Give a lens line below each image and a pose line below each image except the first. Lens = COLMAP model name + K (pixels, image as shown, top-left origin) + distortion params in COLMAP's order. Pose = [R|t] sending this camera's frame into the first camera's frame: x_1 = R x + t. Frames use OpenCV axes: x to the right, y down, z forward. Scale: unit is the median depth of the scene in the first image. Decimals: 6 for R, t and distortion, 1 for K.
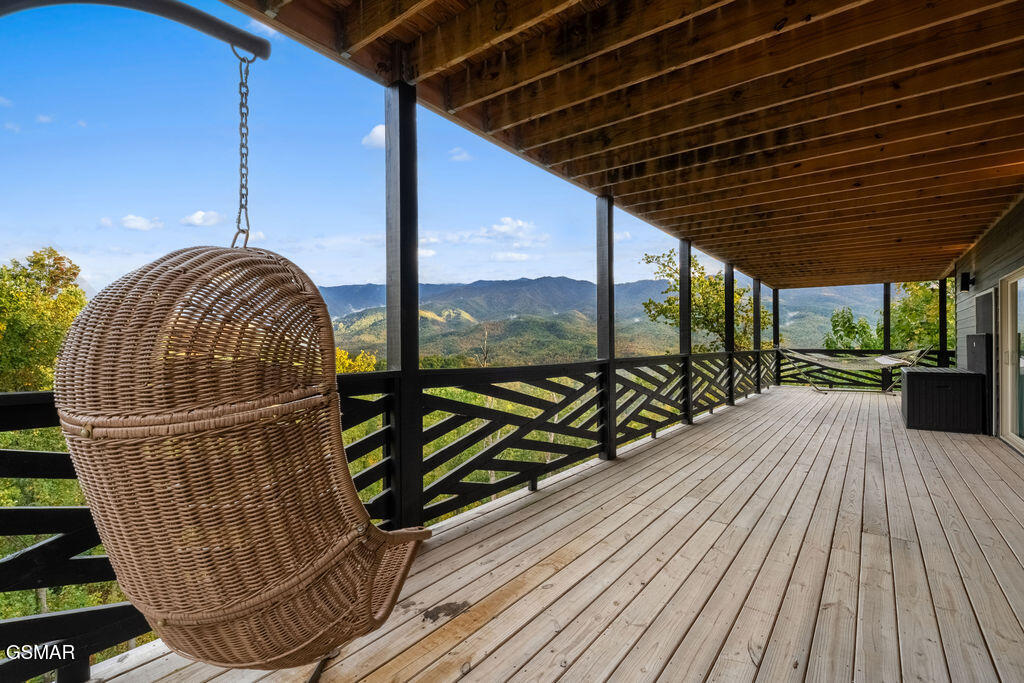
lens RADIAL K [[468.3, 0, 508.5], [0, 468.3, 343.1], [0, 0, 1]] dist [-0.001527, 0.000196]
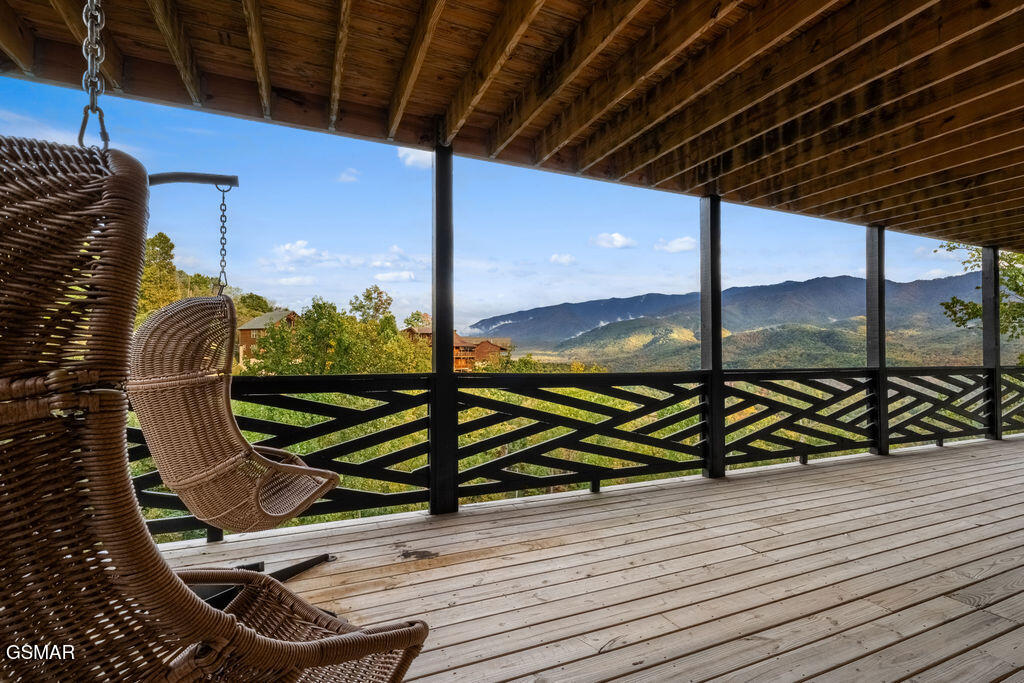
lens RADIAL K [[469.1, 0, 513.5], [0, 469.1, 354.3], [0, 0, 1]] dist [-0.001573, 0.000186]
pose [[0.876432, -0.000464, -0.481526, 0.449120], [-0.001281, 0.999994, -0.003296, 0.009790], [0.481525, 0.003505, 0.876425, -0.014332]]
